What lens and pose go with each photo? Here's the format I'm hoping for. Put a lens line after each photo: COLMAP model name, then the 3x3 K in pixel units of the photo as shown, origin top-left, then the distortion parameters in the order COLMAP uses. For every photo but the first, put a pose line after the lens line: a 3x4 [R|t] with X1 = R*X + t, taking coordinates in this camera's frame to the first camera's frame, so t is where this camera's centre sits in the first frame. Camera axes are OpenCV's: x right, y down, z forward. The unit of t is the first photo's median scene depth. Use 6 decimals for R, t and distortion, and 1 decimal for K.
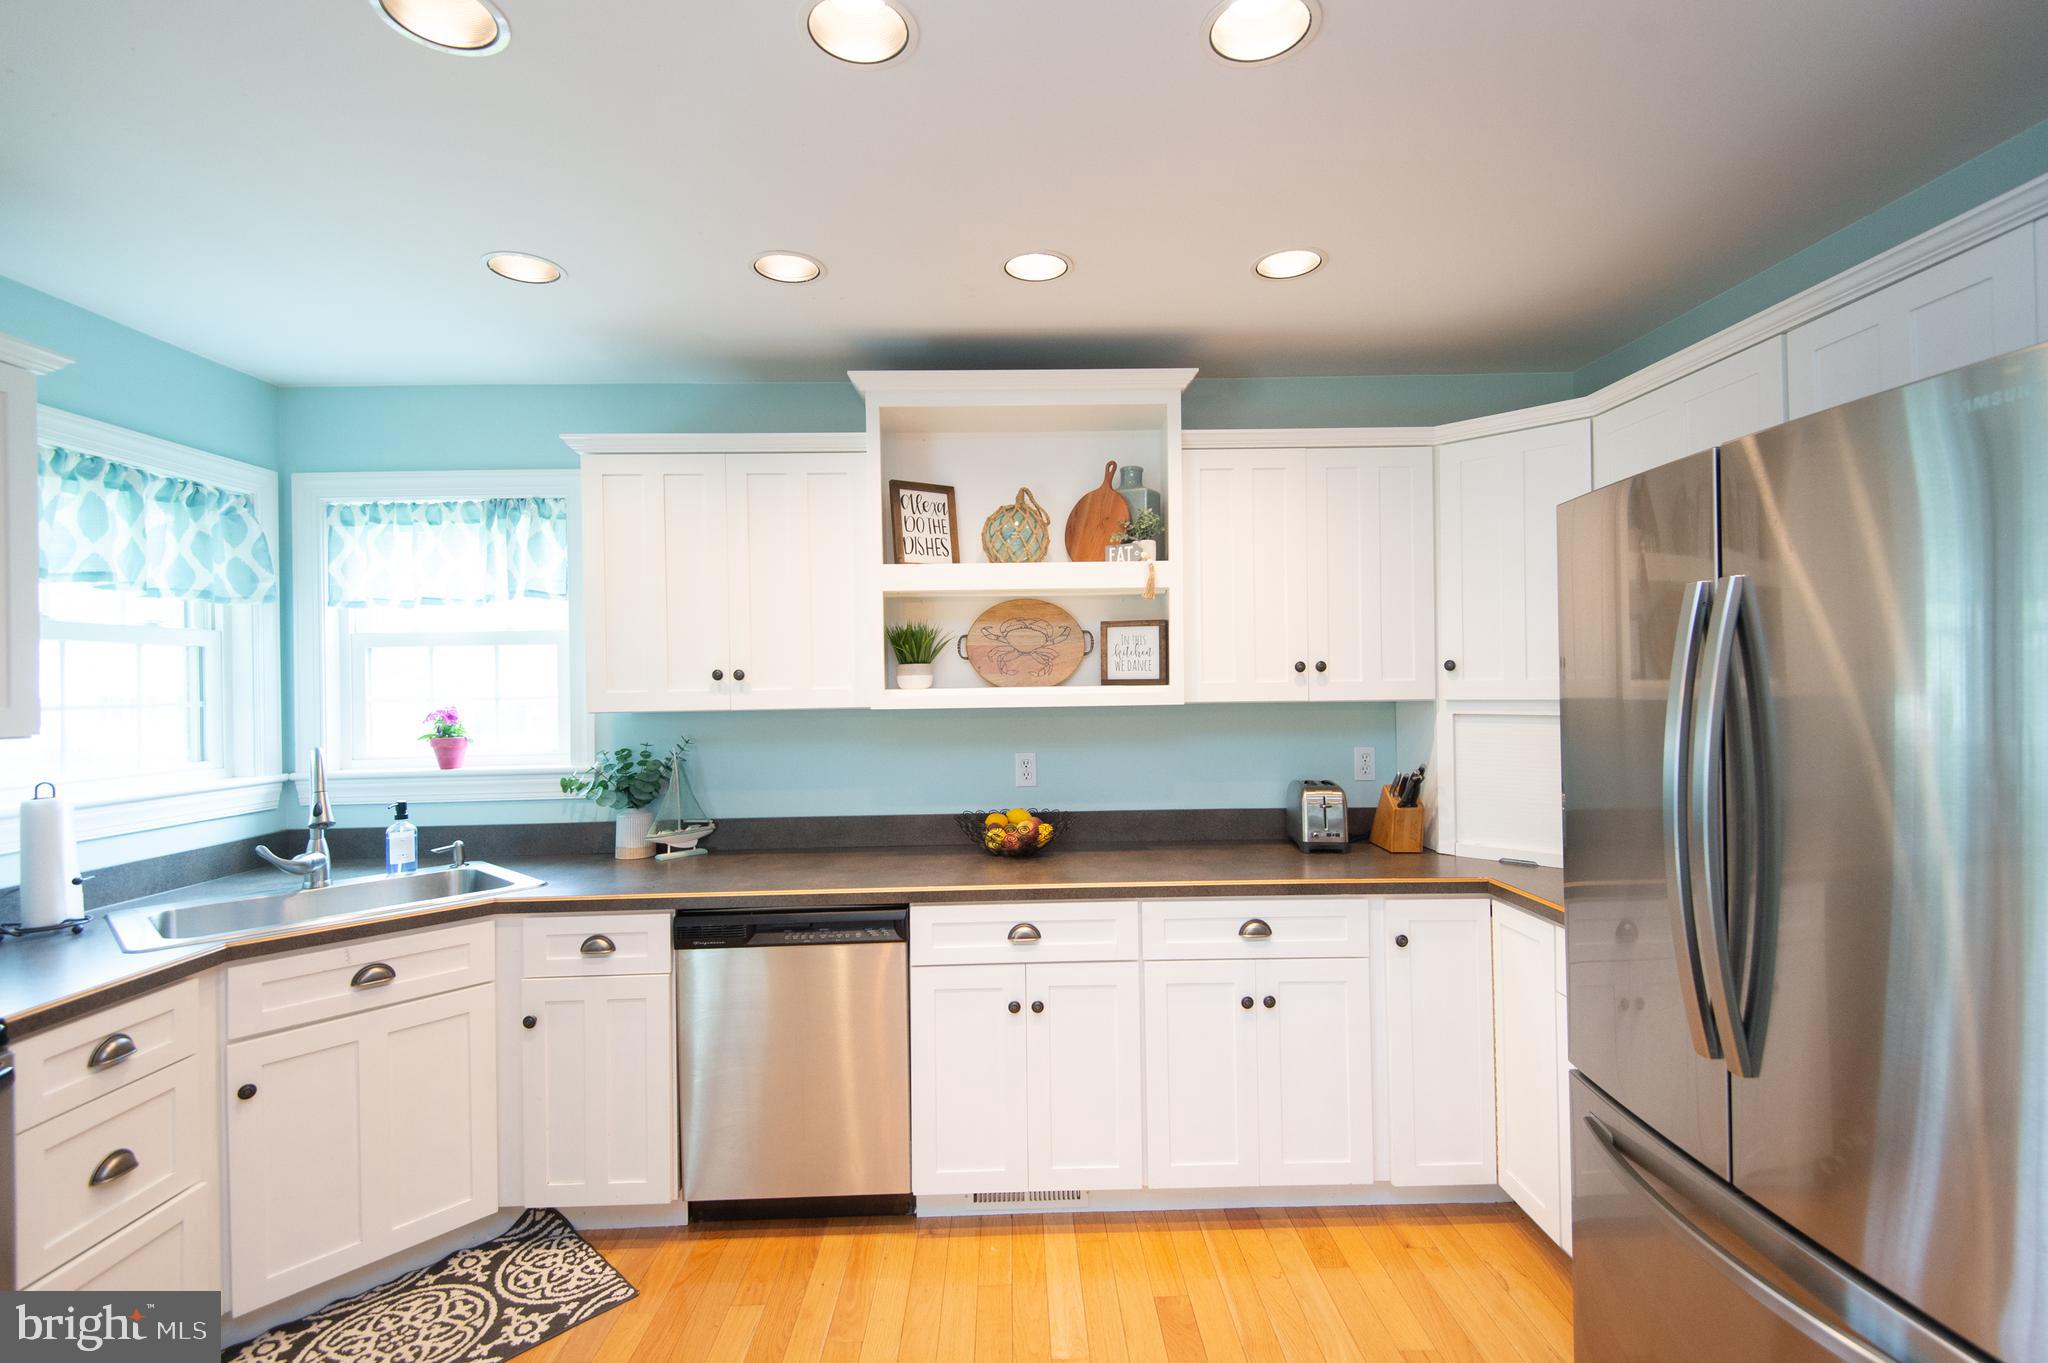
lens RADIAL K [[919.6, 0, 1034.7], [0, 919.6, 680.9], [0, 0, 1]] dist [0.036255, -0.020510]
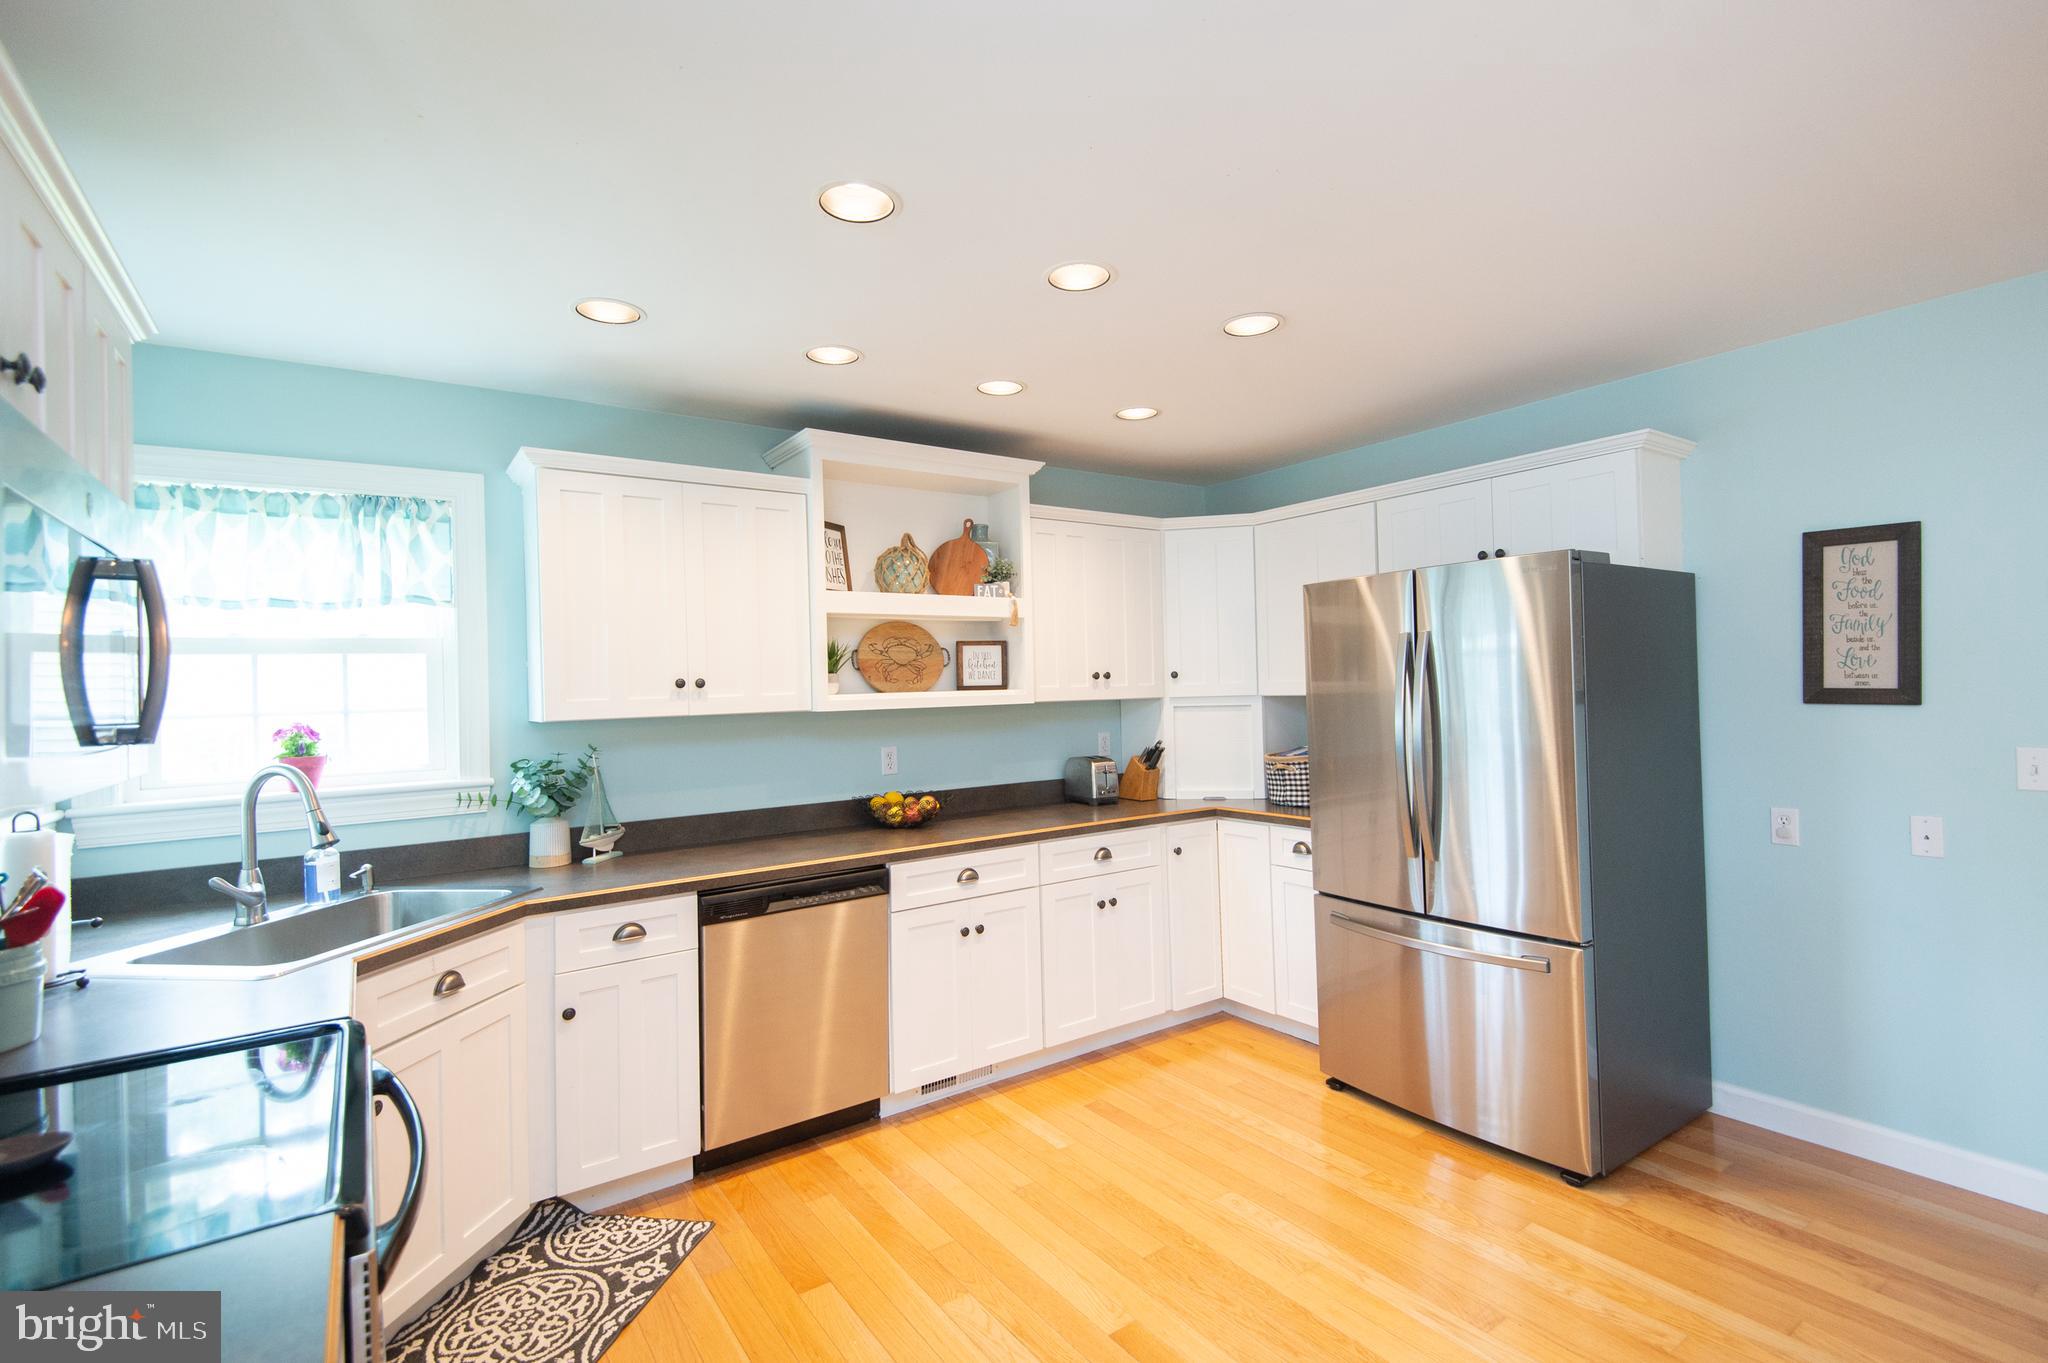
lens RADIAL K [[936.0, 0, 1024.0], [0, 936.0, 681.5], [0, 0, 1]] dist [0.041129, -0.025927]
pose [[0.834206, -0.004267, 0.551437, -0.600114], [0.013517, 0.999828, -0.012712, 0.010742], [-0.551287, 0.018058, 0.834120, -0.153505]]
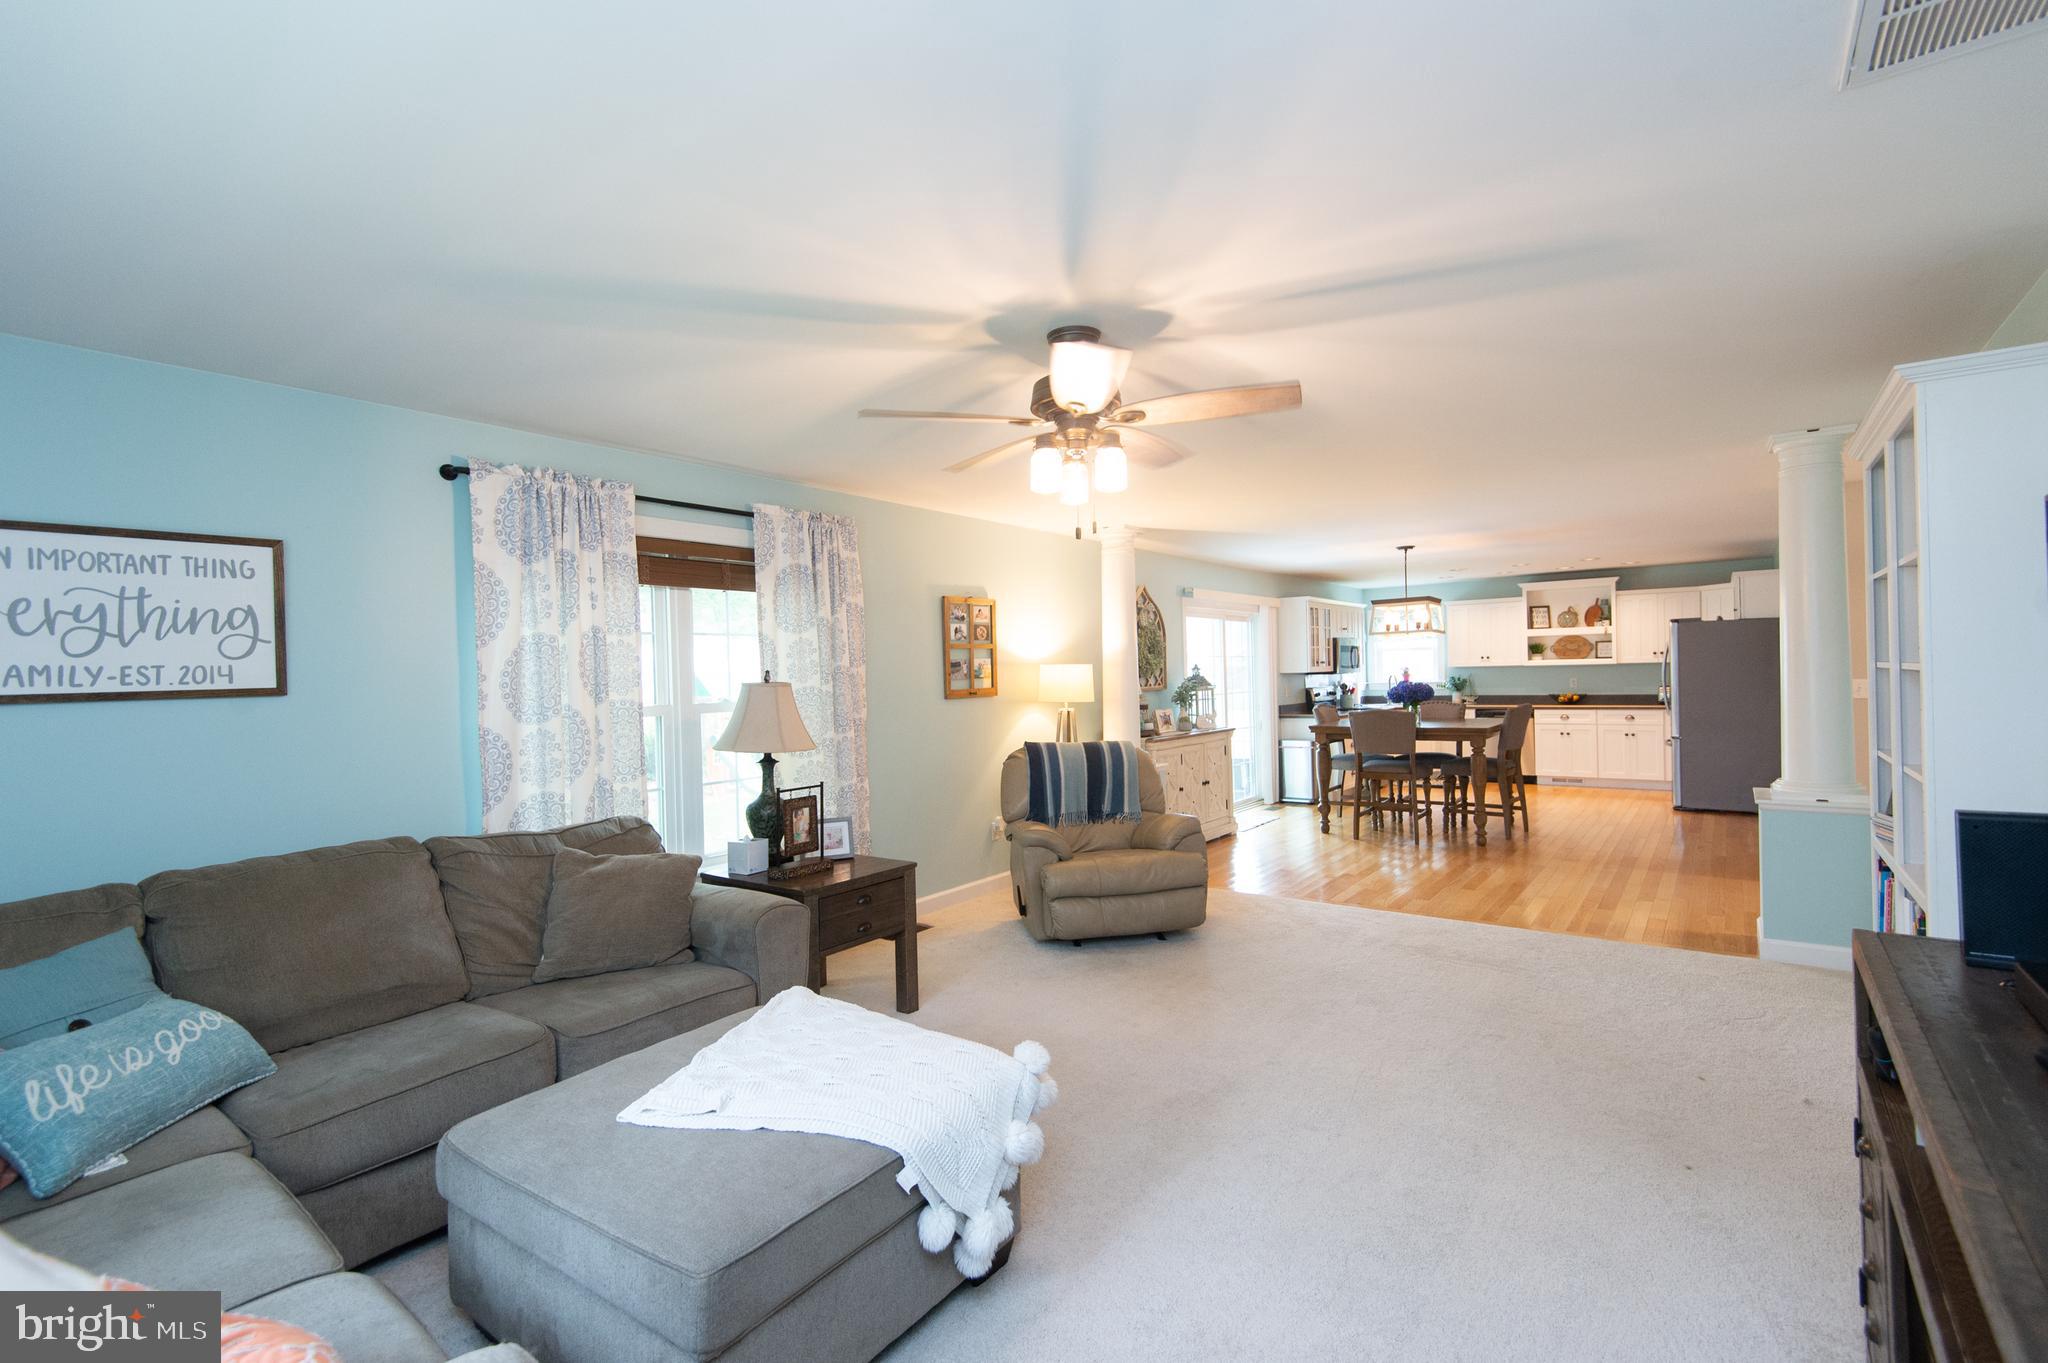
lens RADIAL K [[981.2, 0, 967.2], [0, 981.2, 681.0], [0, 0, 1]] dist [-0.000660, -0.000149]
pose [[0.772008, -0.003650, -0.635602, 0.658599], [0.016638, 0.999757, 0.014467, -0.004653], [0.635395, -0.021744, 0.771881, -3.807570]]
